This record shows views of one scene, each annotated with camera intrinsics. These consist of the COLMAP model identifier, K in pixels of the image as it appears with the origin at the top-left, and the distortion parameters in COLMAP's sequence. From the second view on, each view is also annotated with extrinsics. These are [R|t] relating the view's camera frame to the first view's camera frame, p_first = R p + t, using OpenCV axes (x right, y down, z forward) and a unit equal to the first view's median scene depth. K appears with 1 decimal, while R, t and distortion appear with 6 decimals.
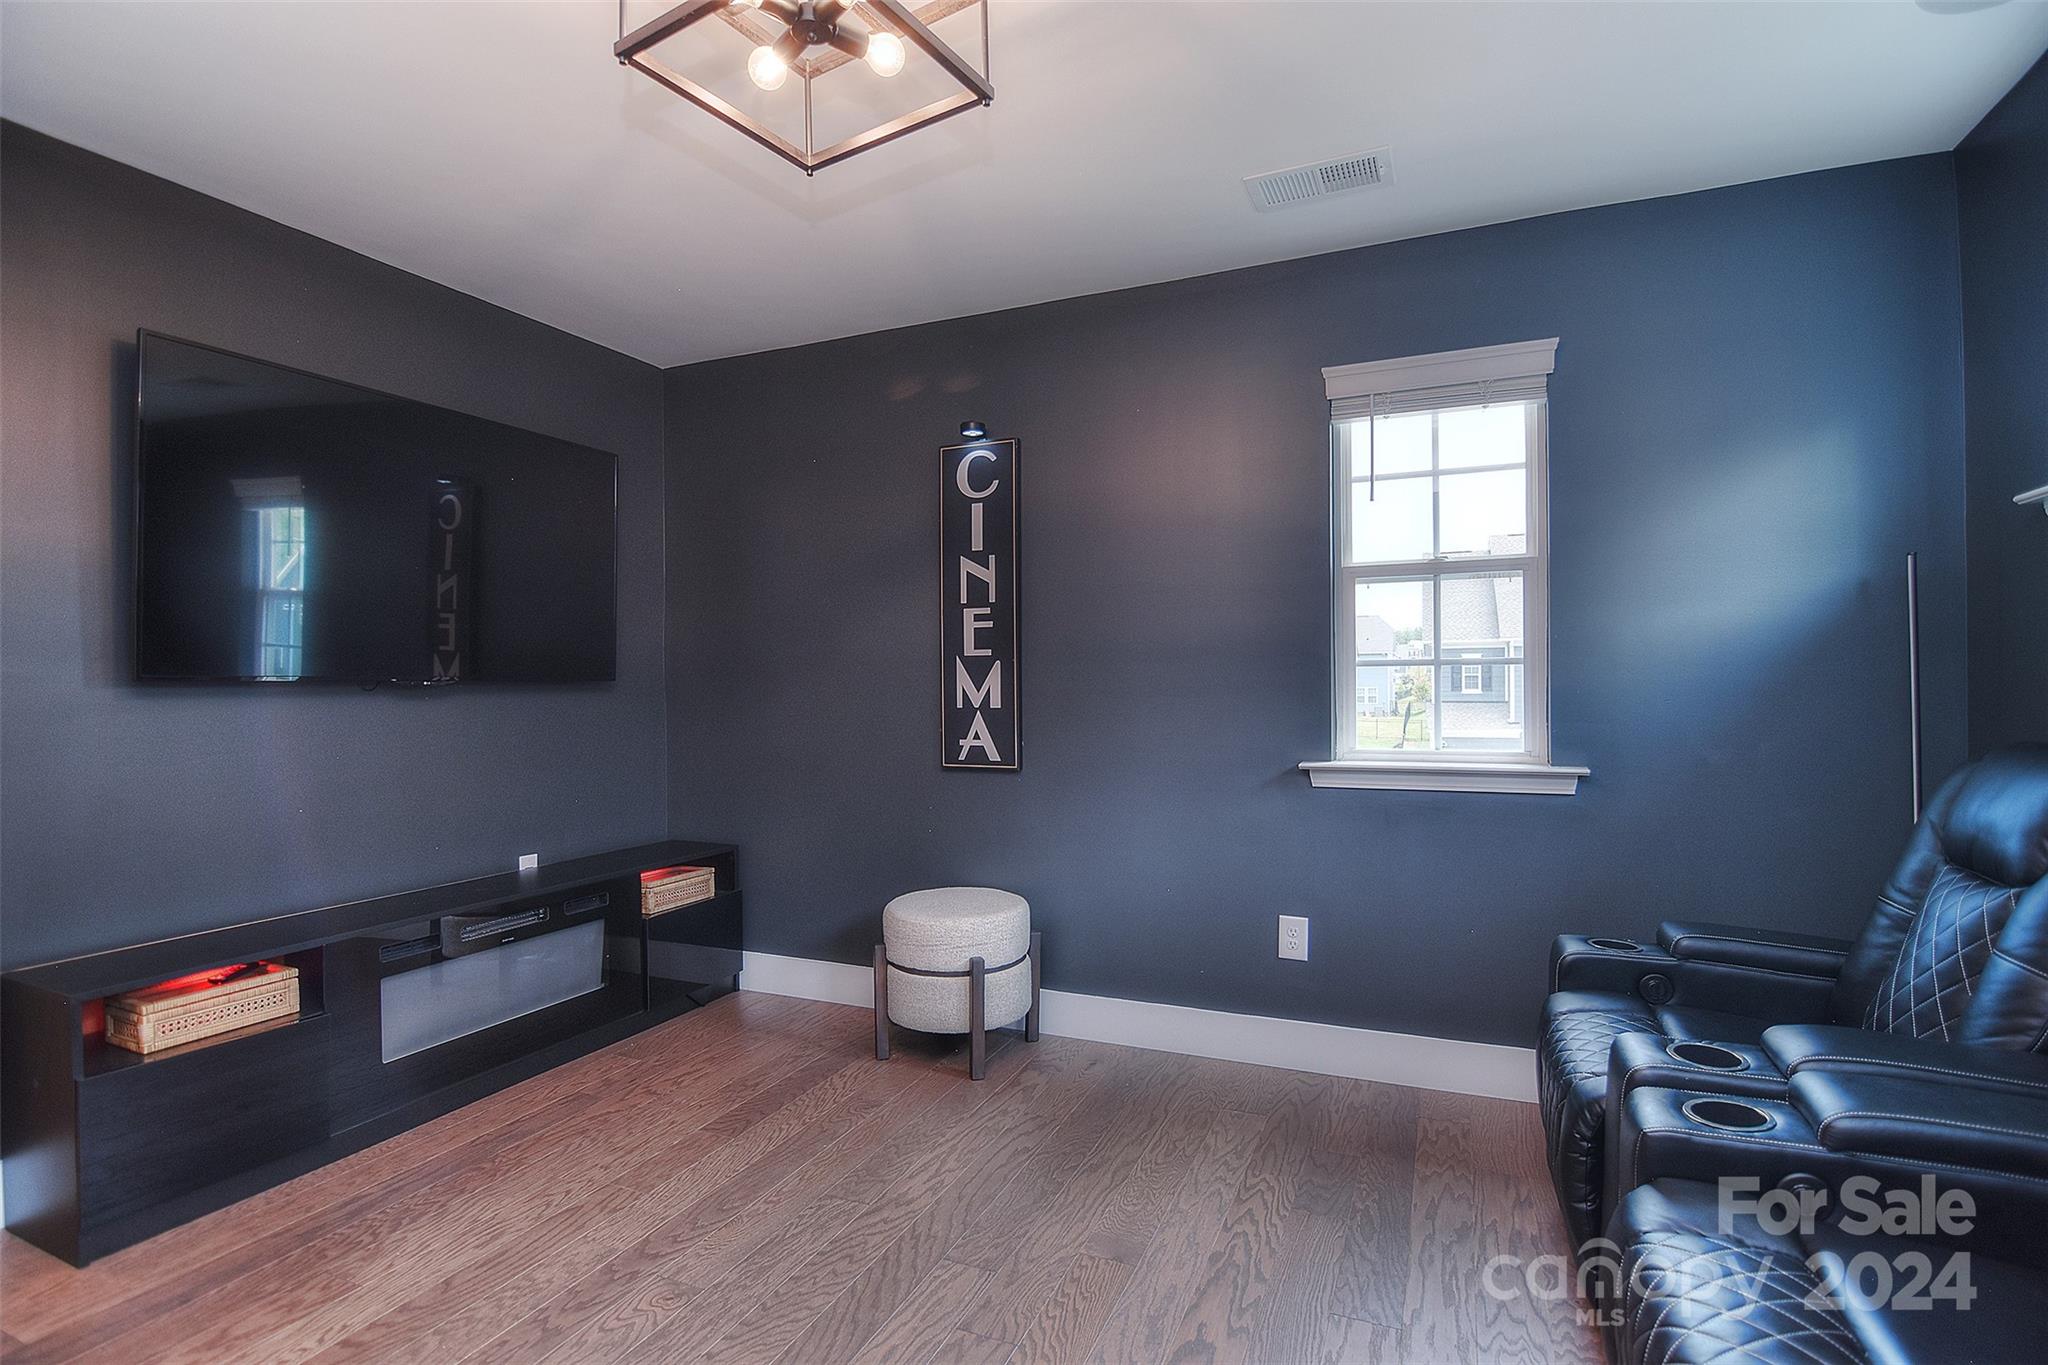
lens RADIAL K [[991.5, 0, 1026.9], [0, 991.5, 682.4], [0, 0, 1]] dist [-0.006008, -0.007971]
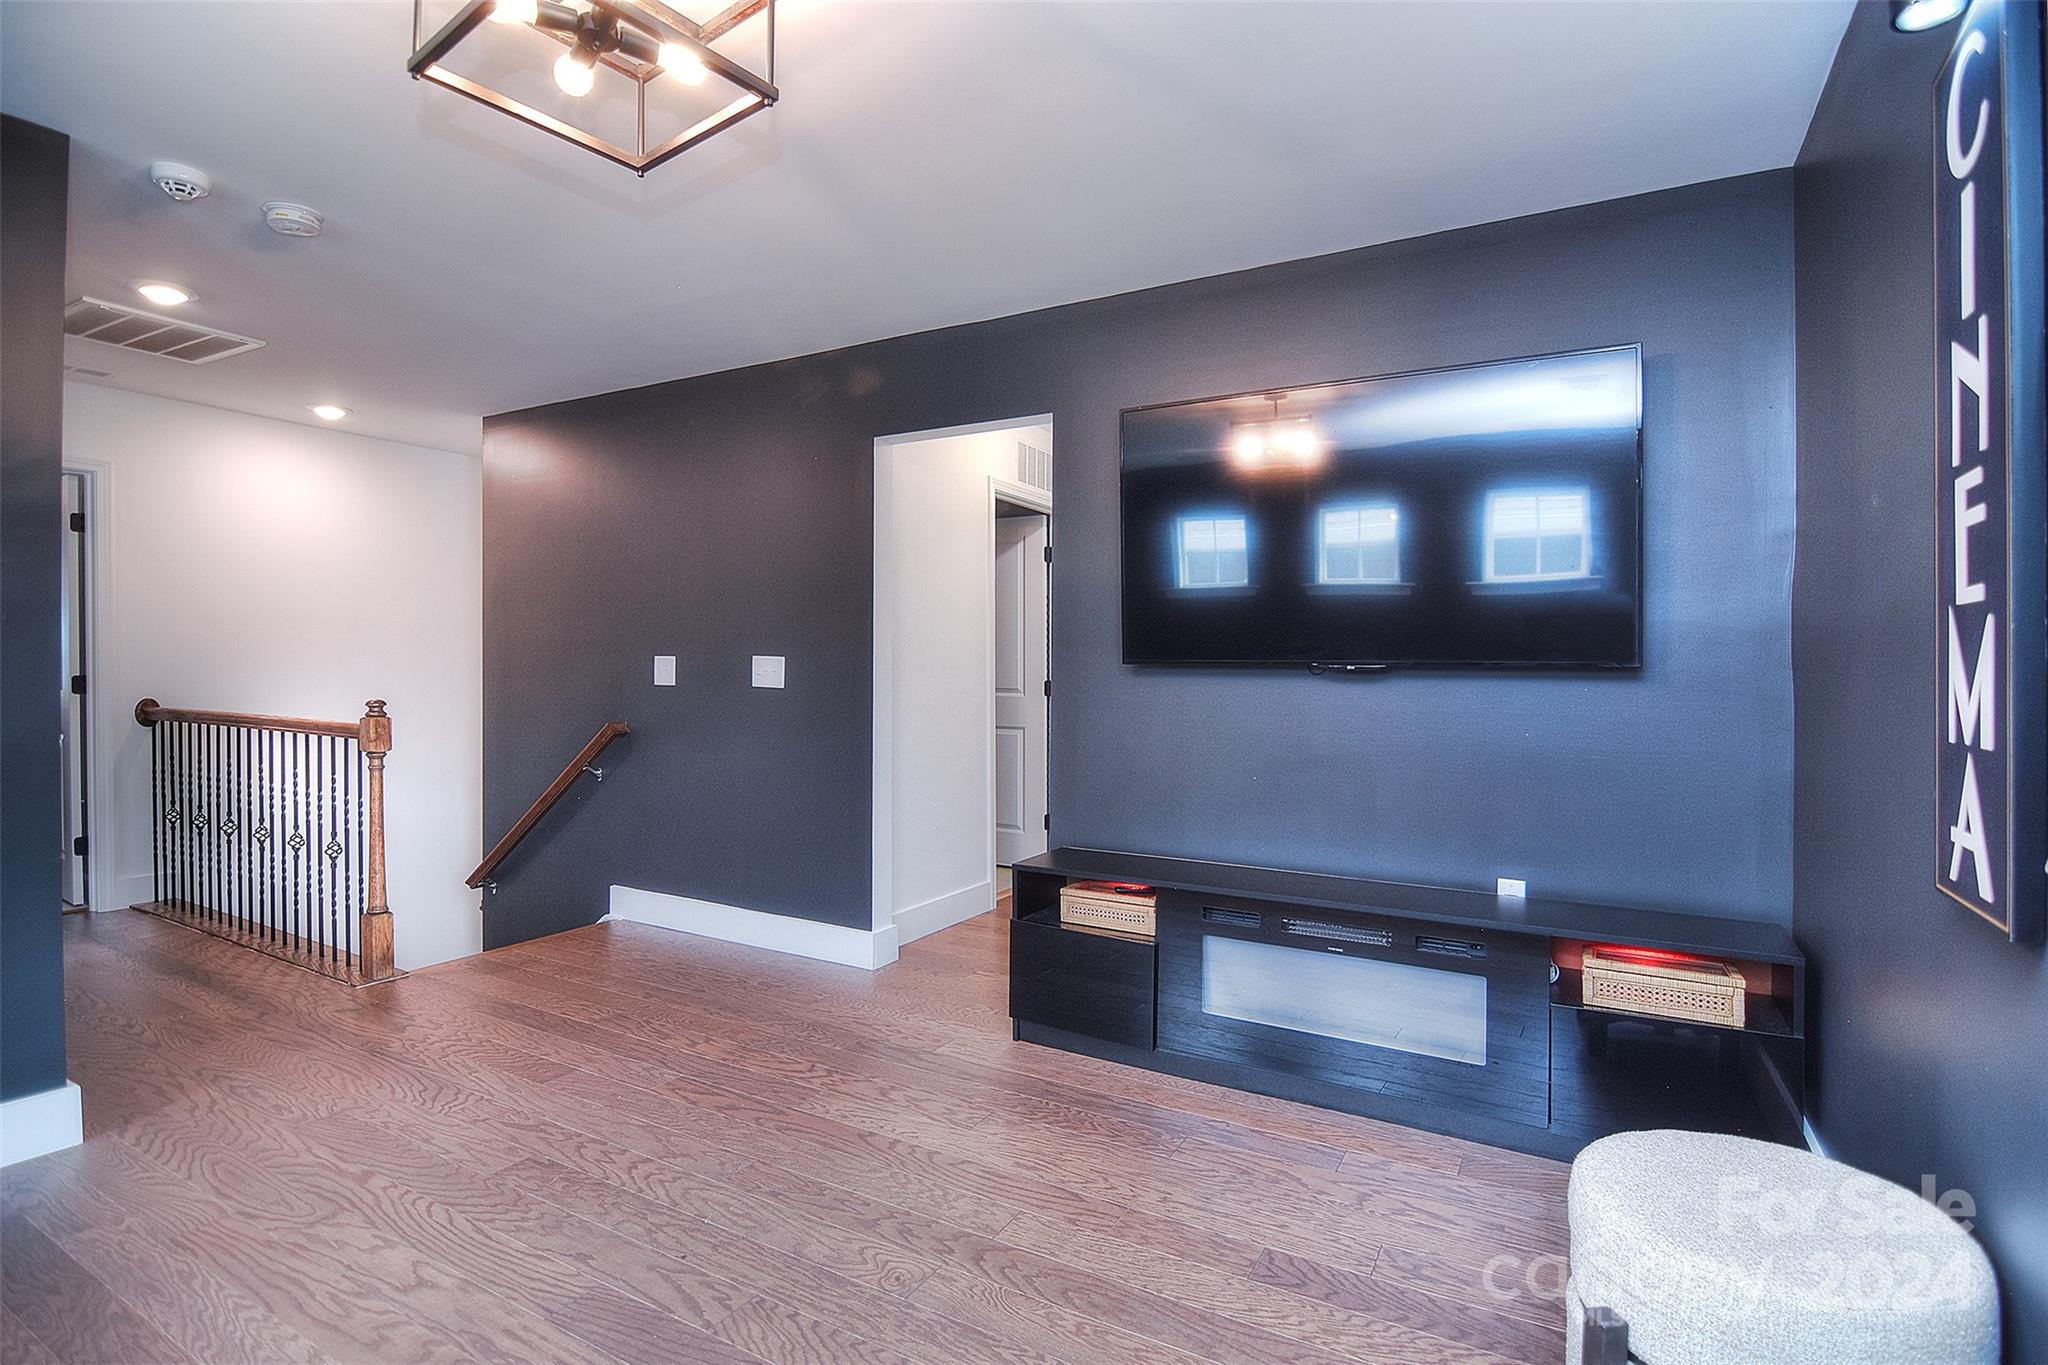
lens RADIAL K [[991.5, 0, 1027.7], [0, 991.5, 673.0], [0, 0, 1]] dist [-0.006008, -0.007971]
pose [[-0.104714, 0.014109, -0.994402, 0.348965], [-0.004627, 0.999882, 0.014674, -0.004833], [0.994492, 0.006137, -0.104637, 0.697440]]
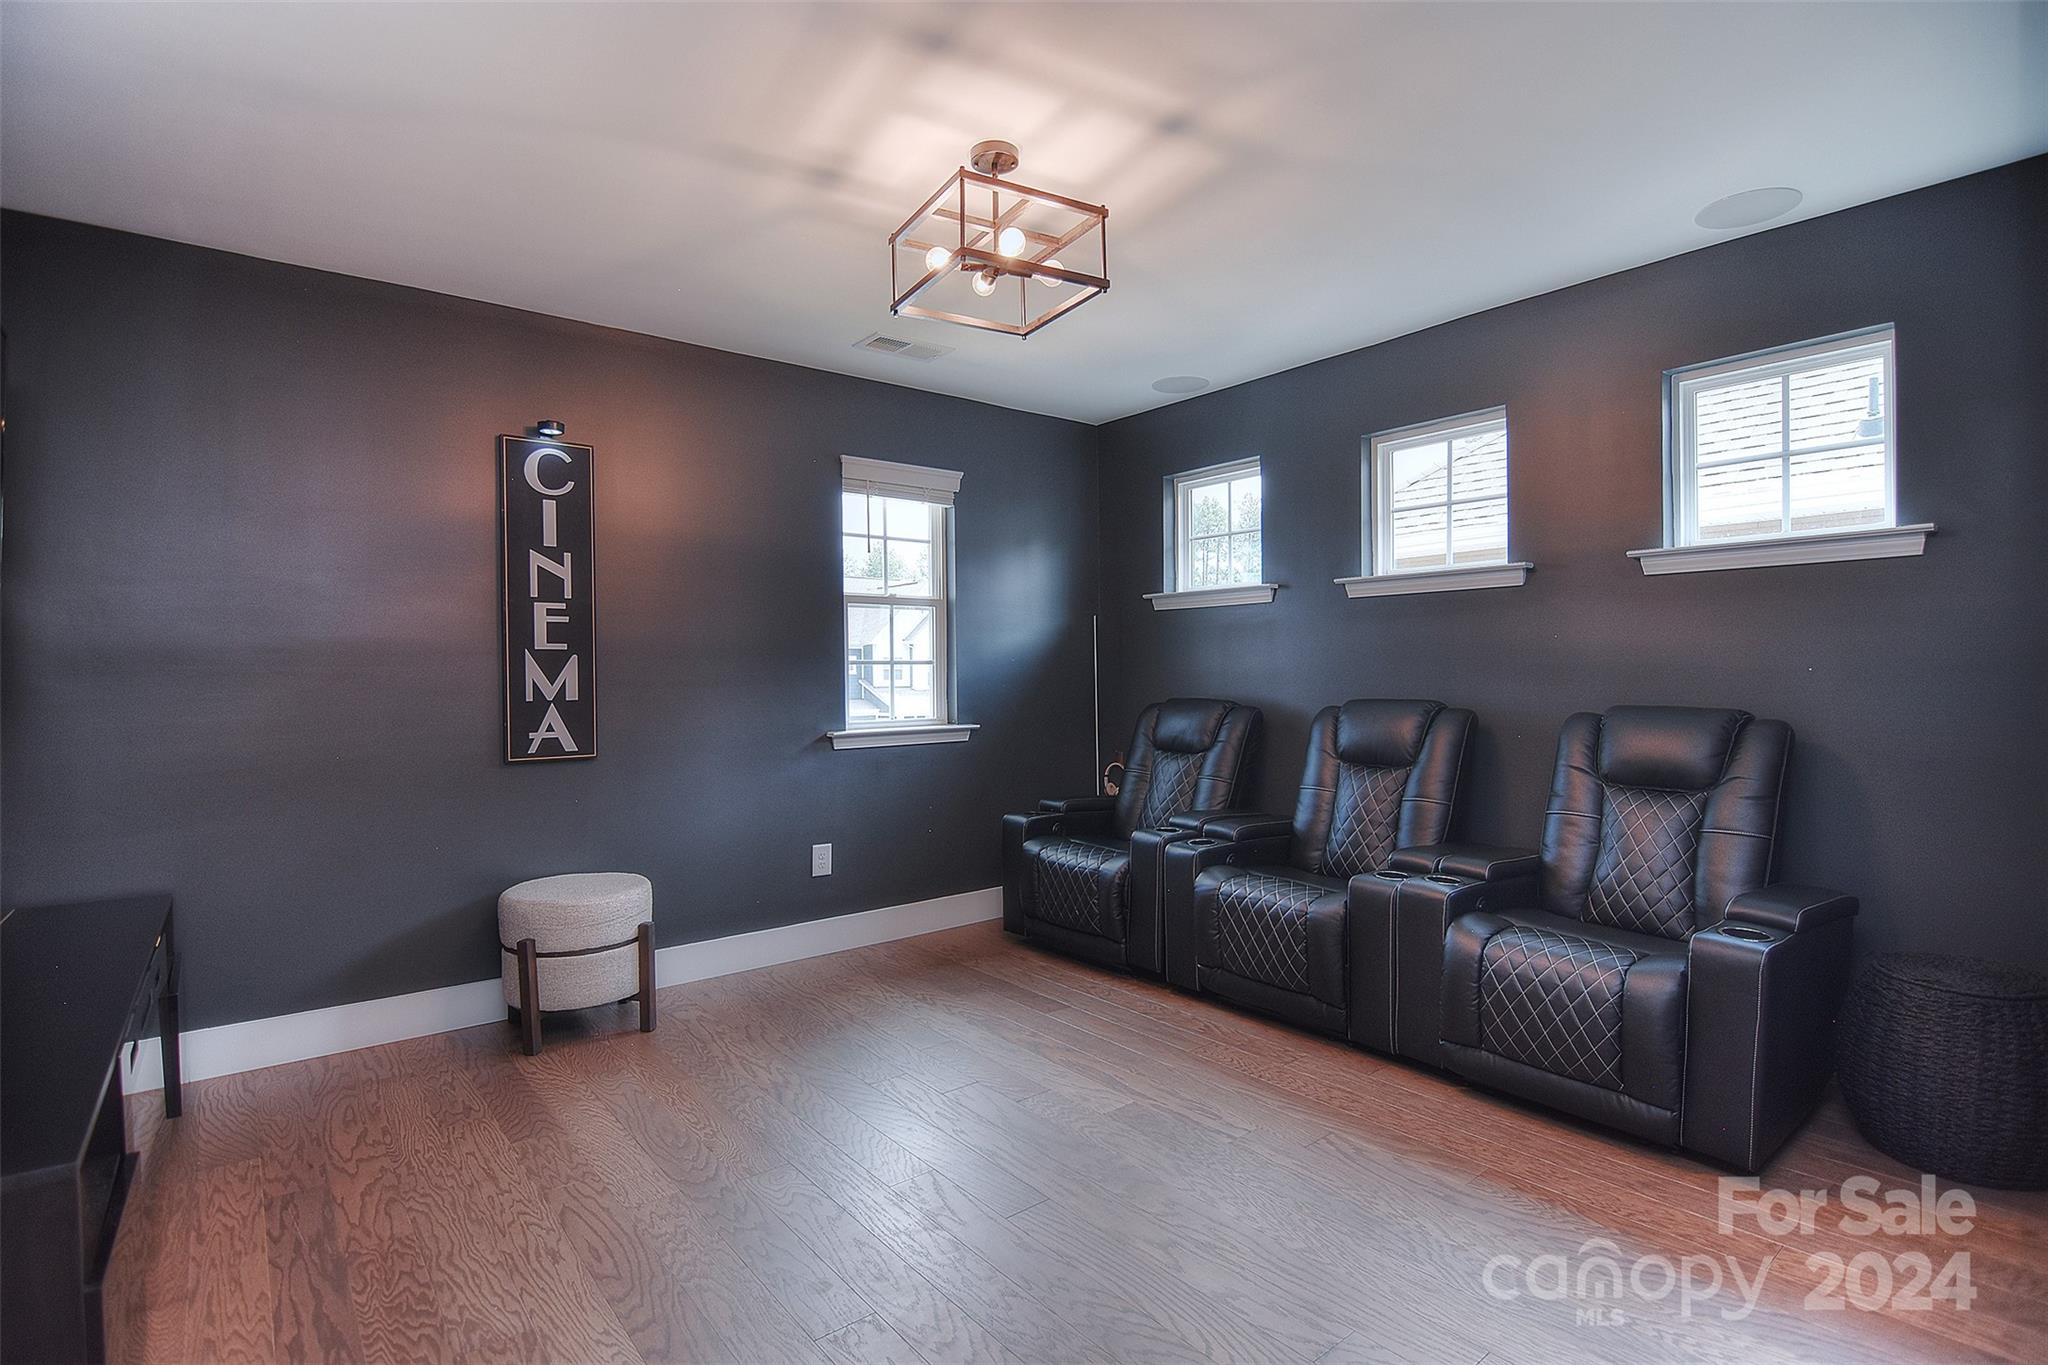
lens RADIAL K [[991.5, 0, 1036.7], [0, 991.5, 684.6], [0, 0, 1]] dist [-0.006008, -0.007971]
pose [[0.452698, -0.006563, 0.891640, -0.737745], [0.003071, 0.999978, 0.005801, 0.004871], [-0.891659, 0.000112, 0.452709, 0.092905]]
